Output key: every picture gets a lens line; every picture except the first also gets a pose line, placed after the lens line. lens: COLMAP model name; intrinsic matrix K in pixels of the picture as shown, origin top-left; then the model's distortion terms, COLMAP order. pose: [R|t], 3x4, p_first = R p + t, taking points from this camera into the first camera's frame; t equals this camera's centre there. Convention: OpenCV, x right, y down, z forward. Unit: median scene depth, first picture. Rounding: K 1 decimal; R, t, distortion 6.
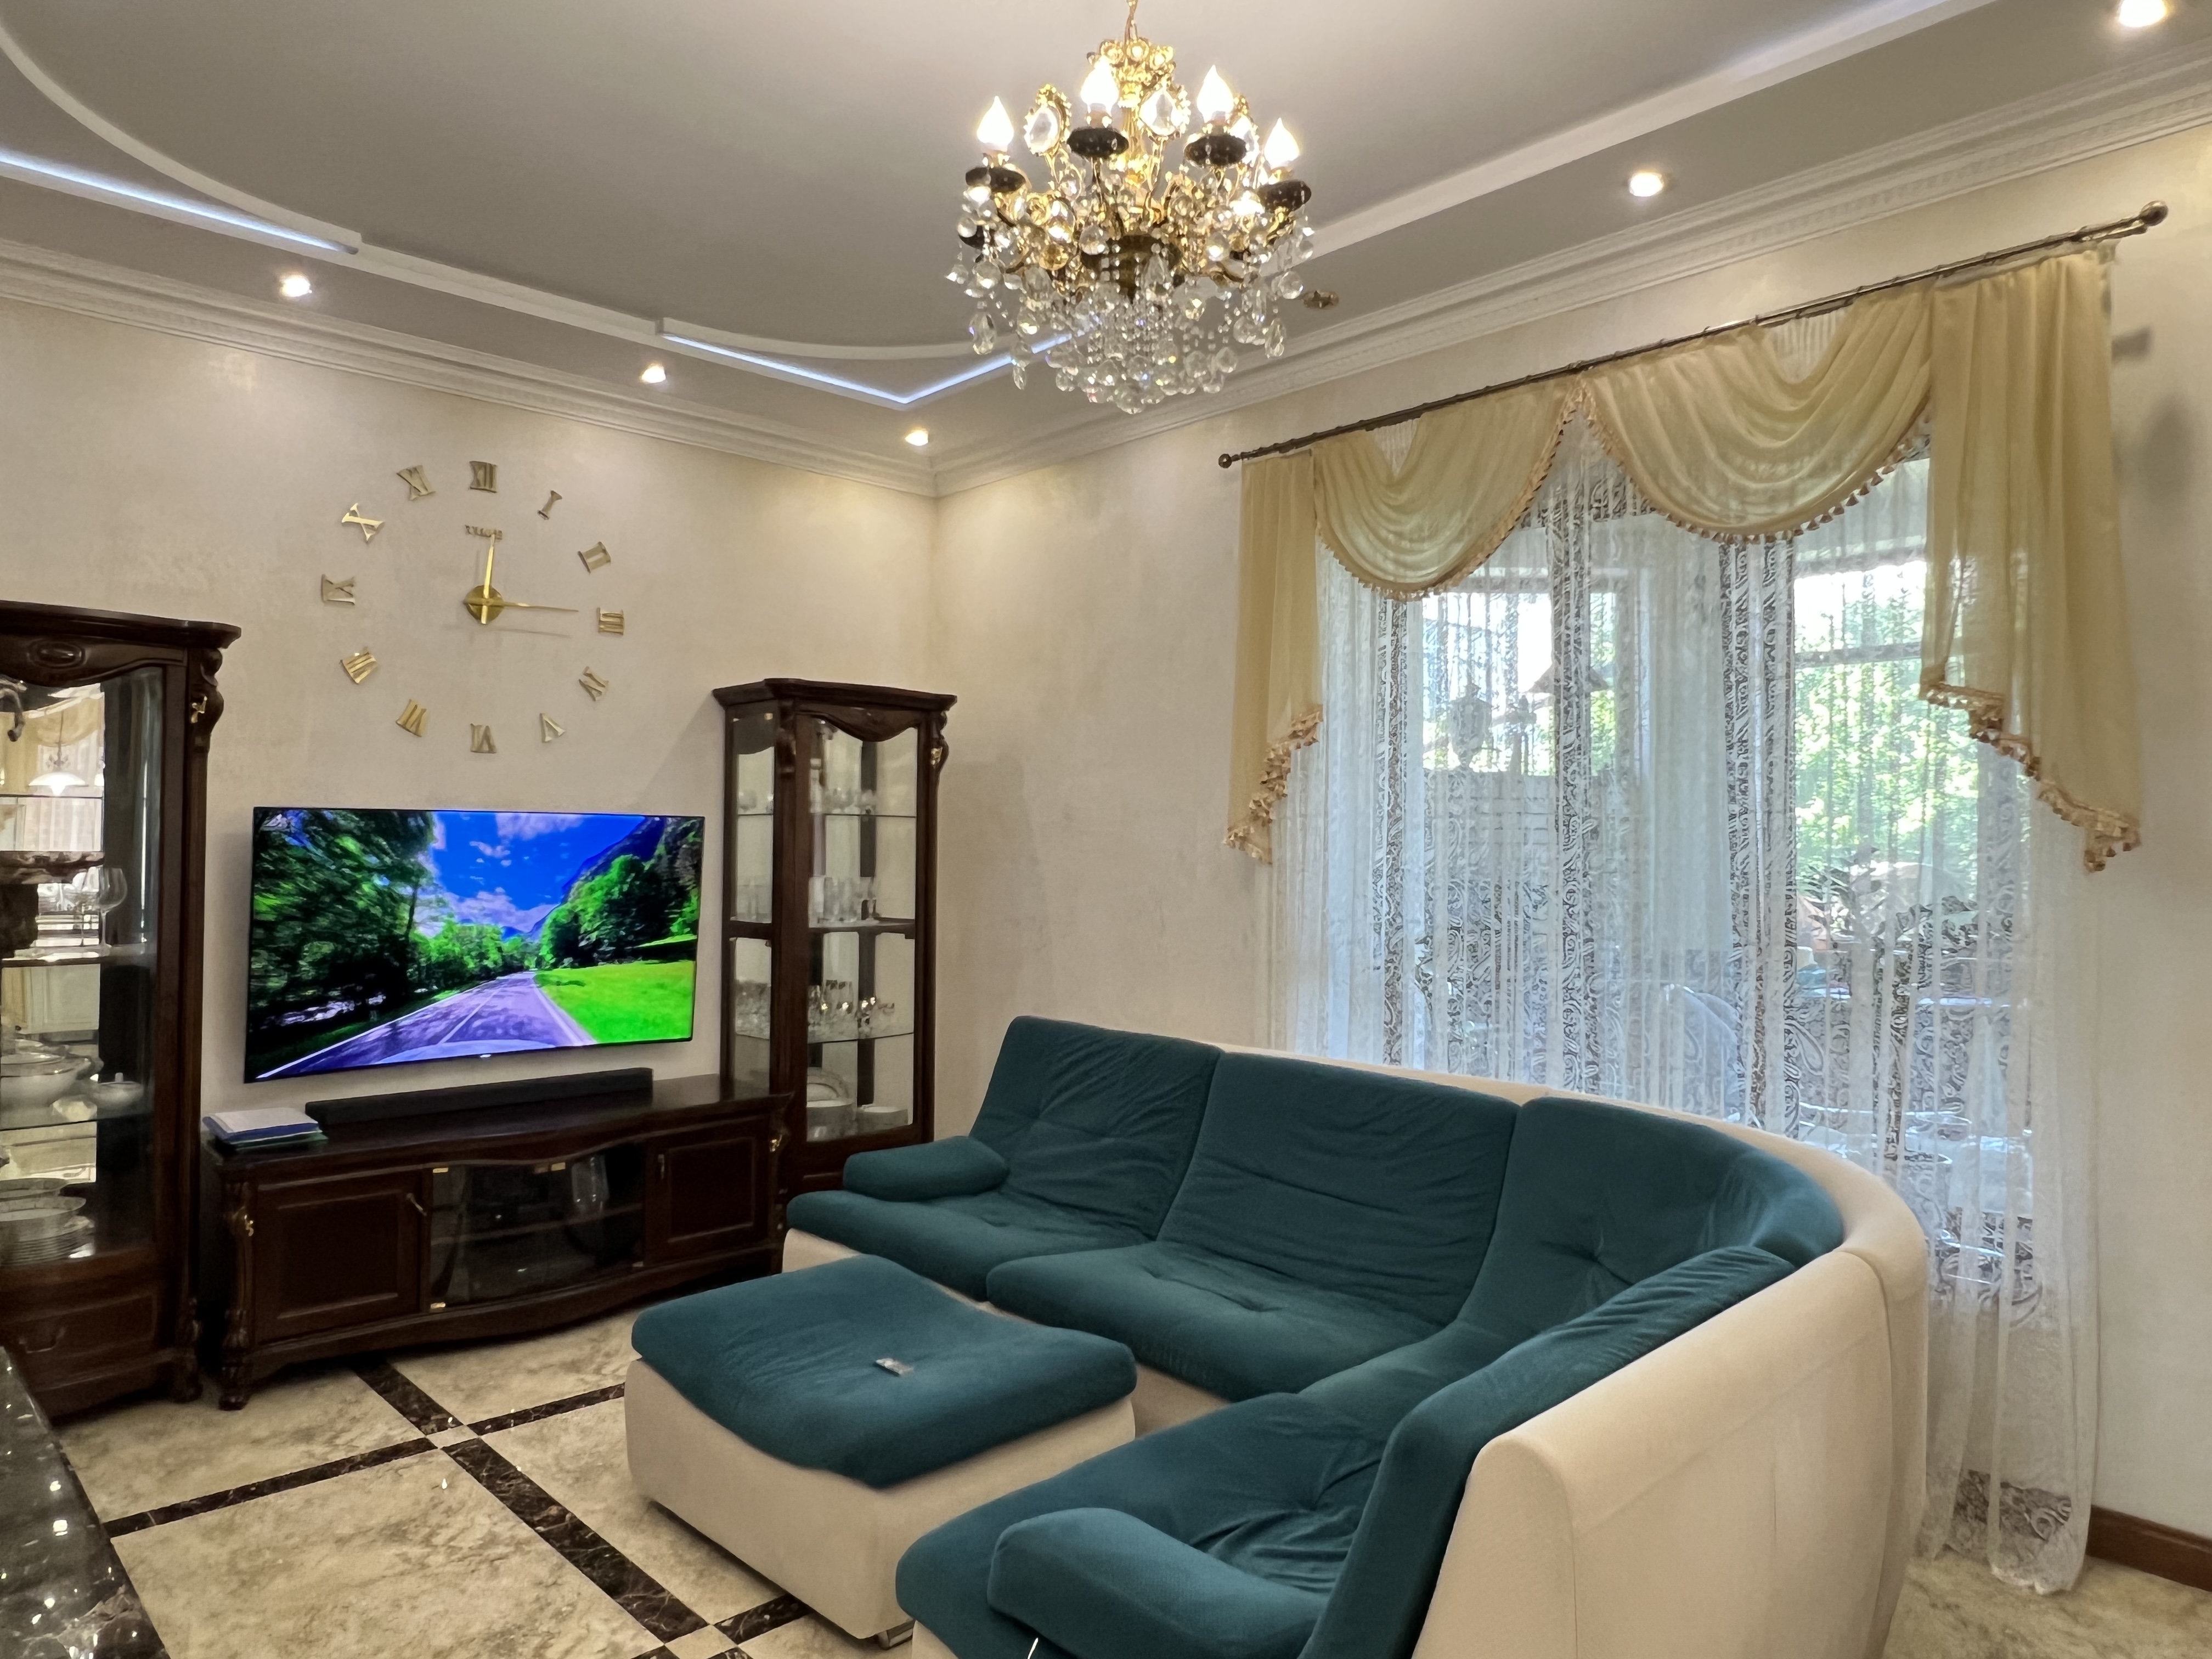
lens RADIAL K [[1415.9, 0, 1111.3], [0, 1415.9, 834.4], [0, 0, 1]] dist [0.006426, 0.000955]
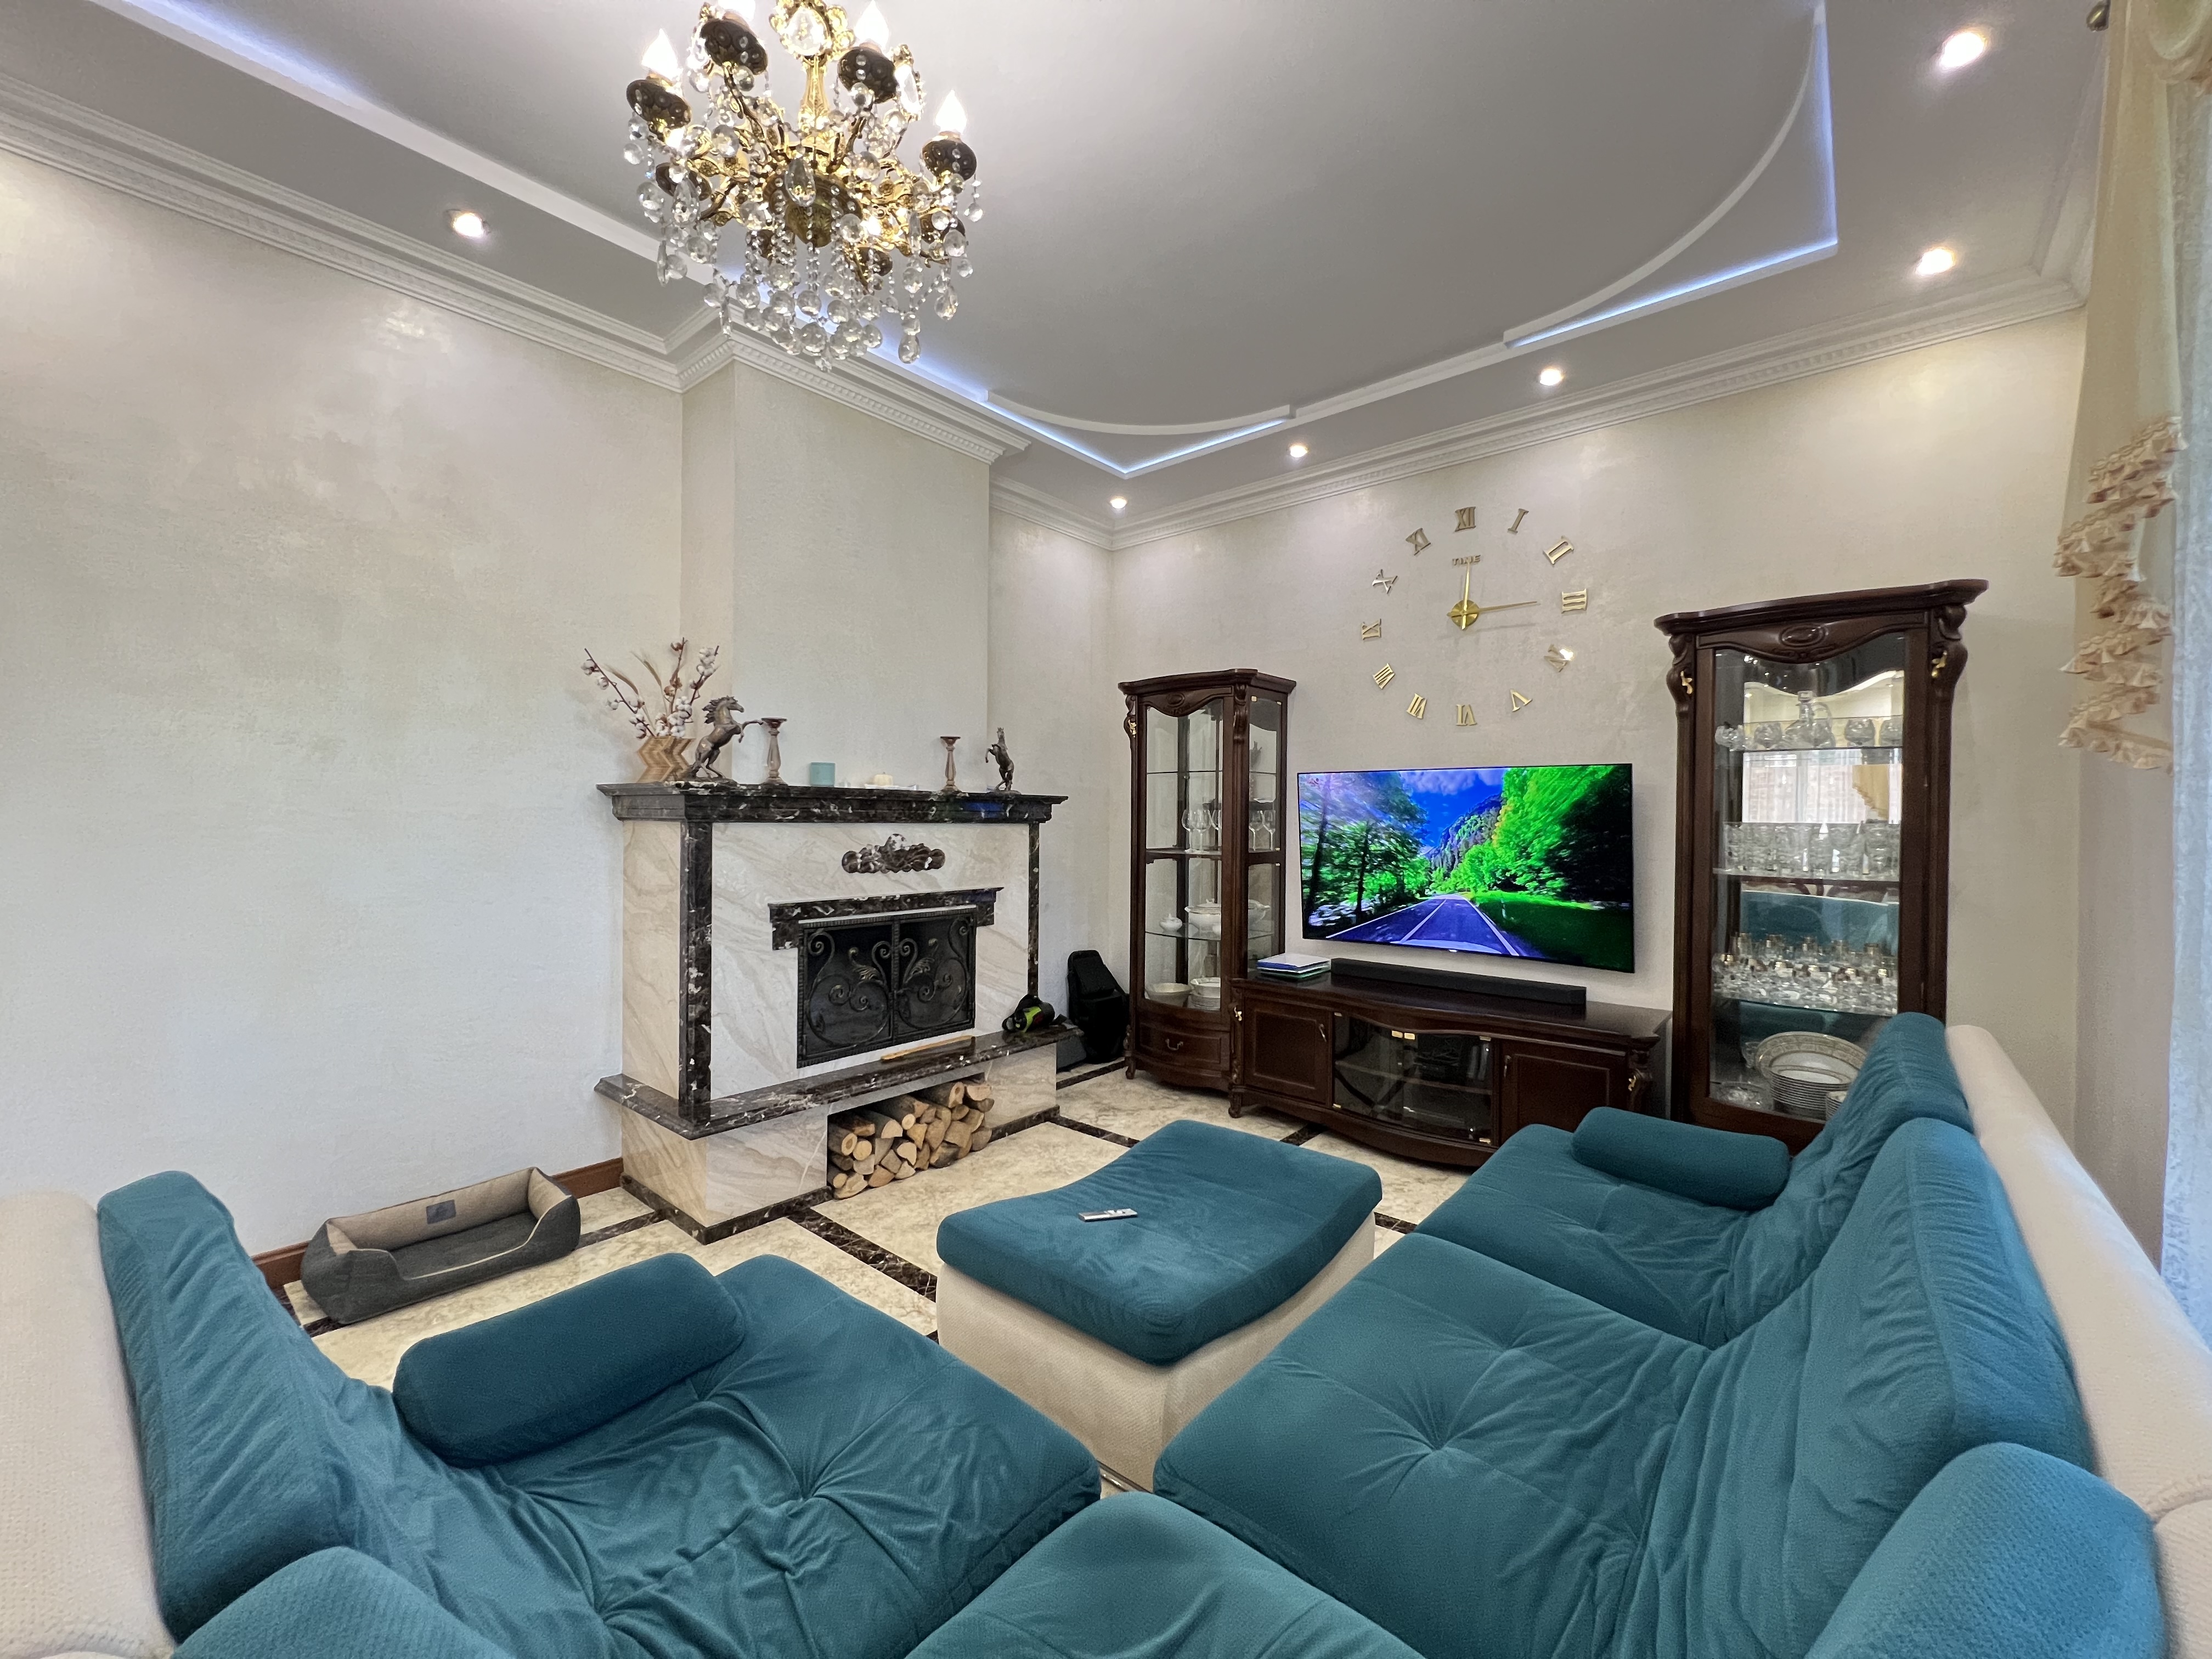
lens RADIAL K [[891.6, 0, 1098.9], [0, 891.6, 829.3], [0, 0, 1]] dist [-0.001530, 0.000042]
pose [[0.100637, 0.007609, -0.994894, 0.360212], [0.008327, 0.999929, 0.008489, 0.030342], [0.994888, -0.009139, 0.100567, 0.571548]]
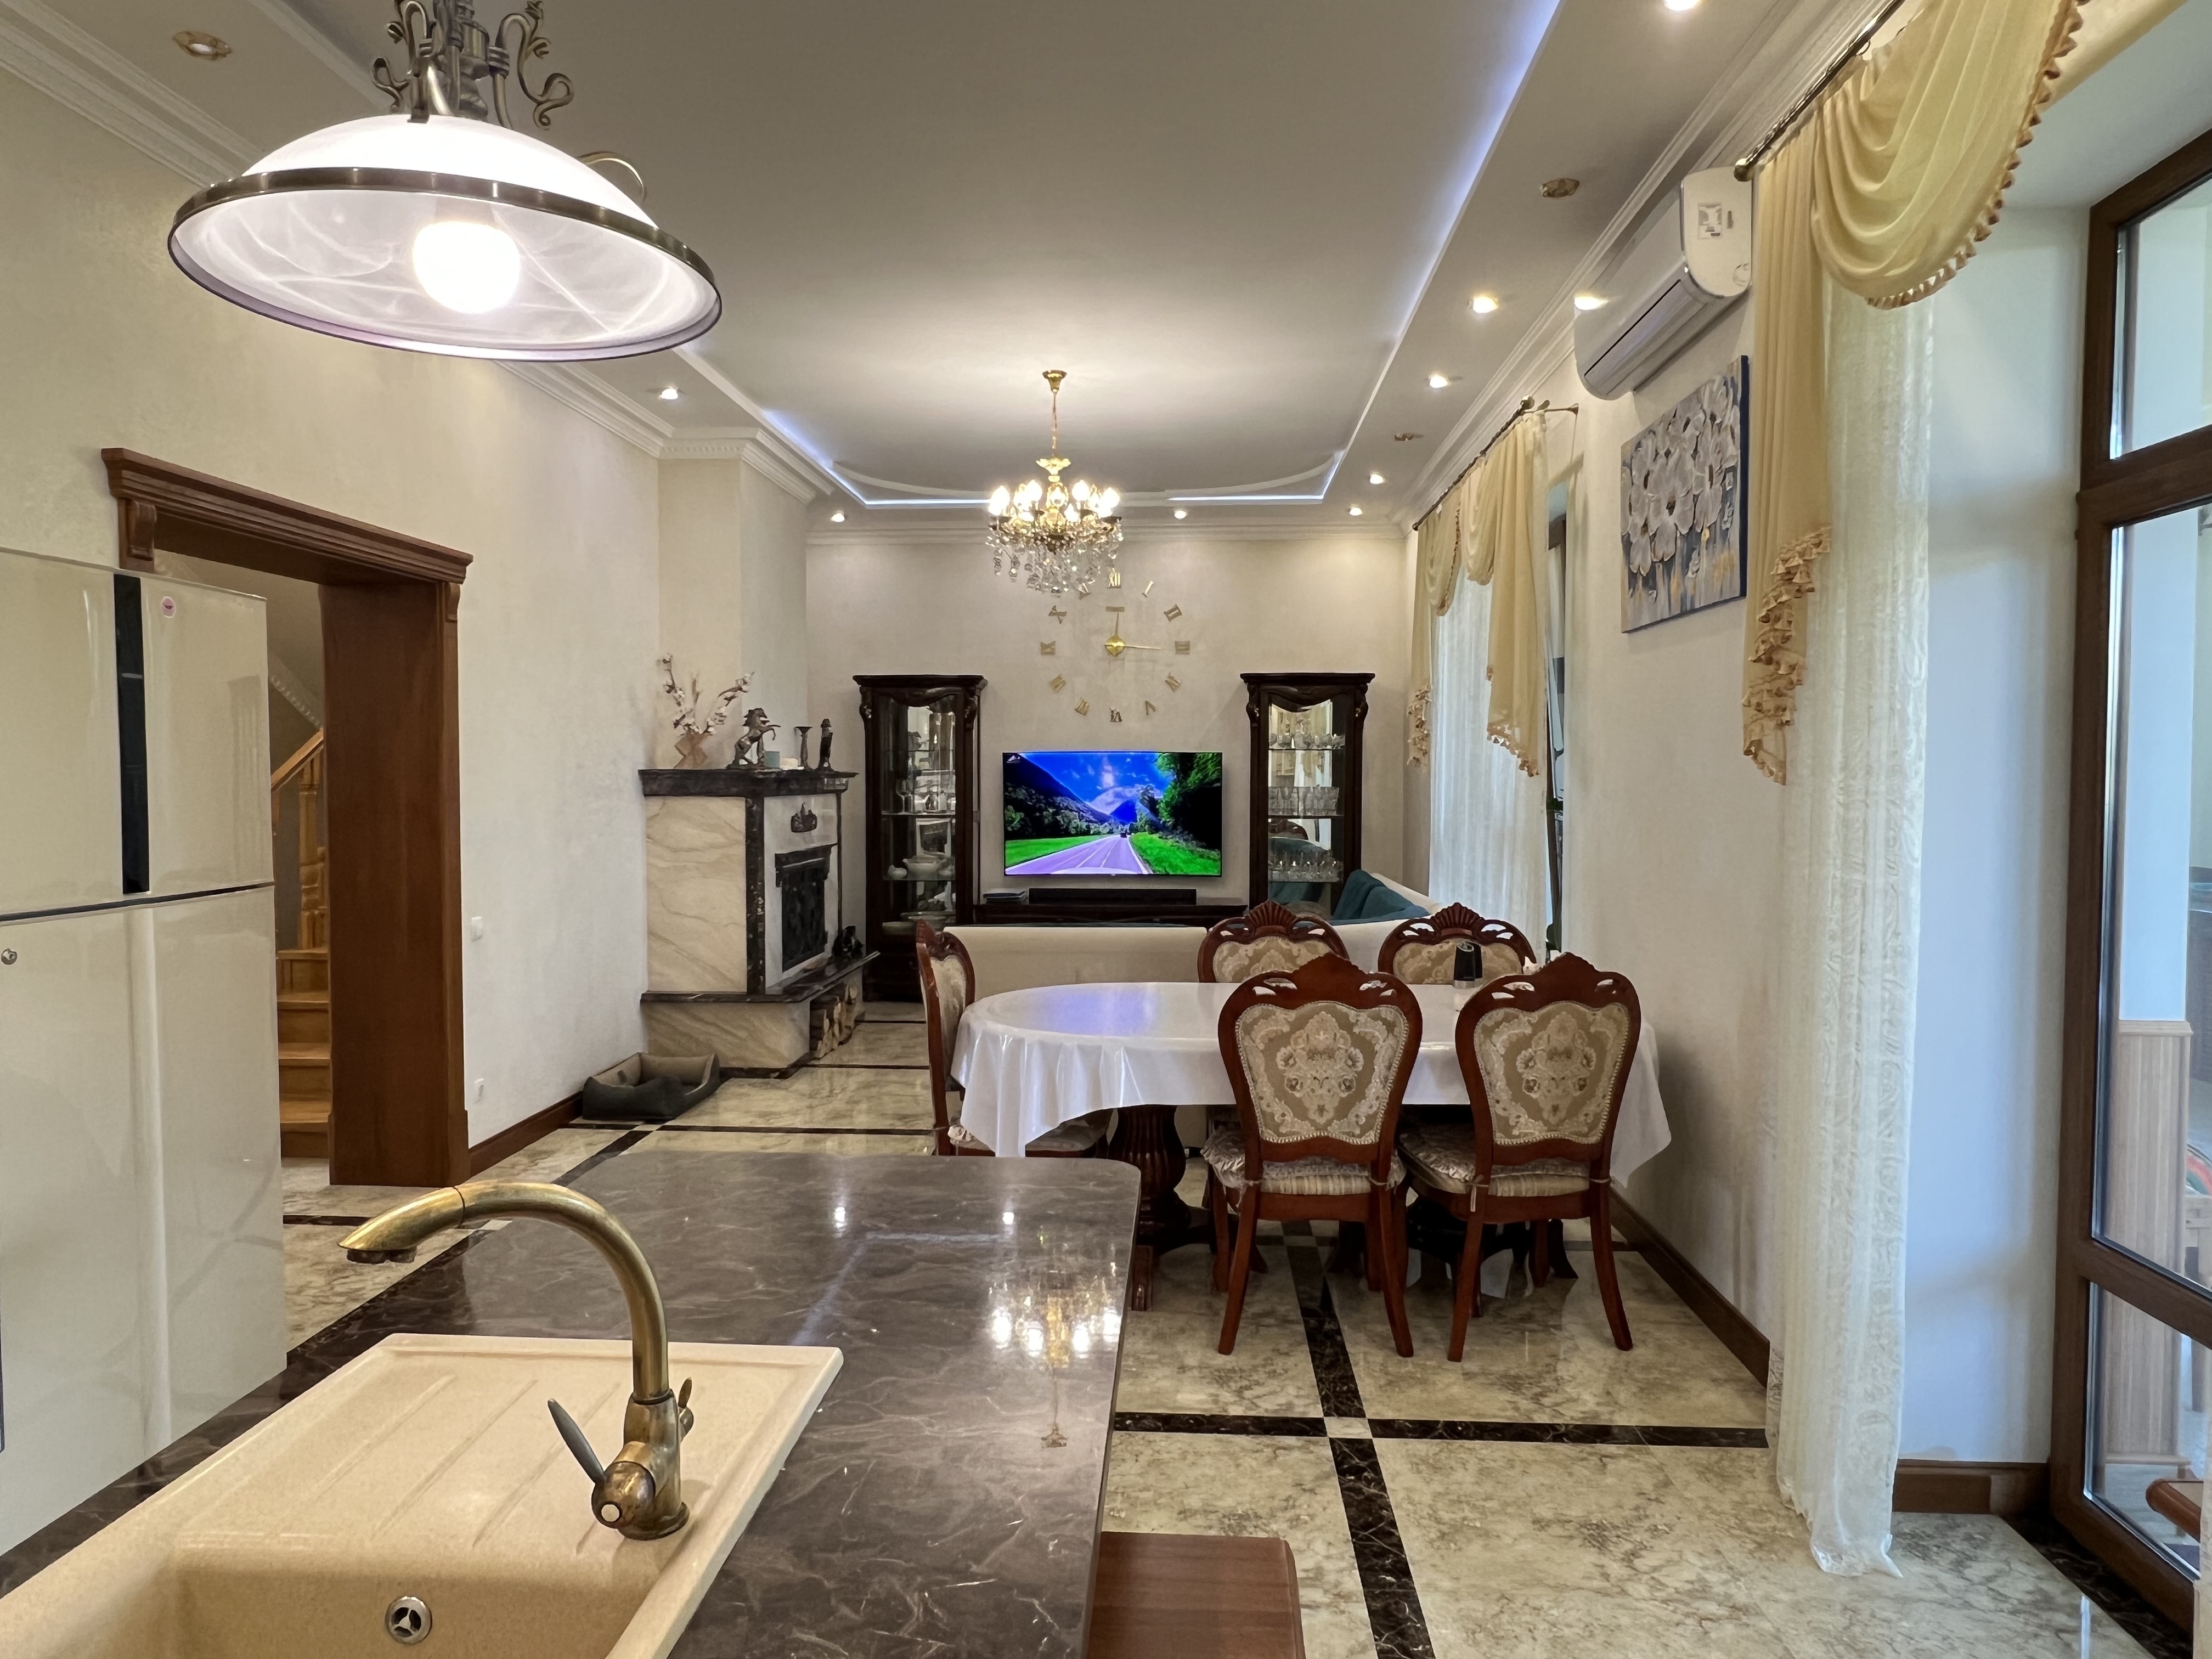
lens RADIAL K [[1415.9, 0, 1105.1], [0, 1415.9, 833.0], [0, 0, 1]] dist [0.006426, 0.000955]
pose [[0.676506, 0.025358, -0.736000, 0.988163], [0.013205, 0.998829, 0.046552, 0.003351], [0.736319, -0.041212, 0.675379, -0.334108]]
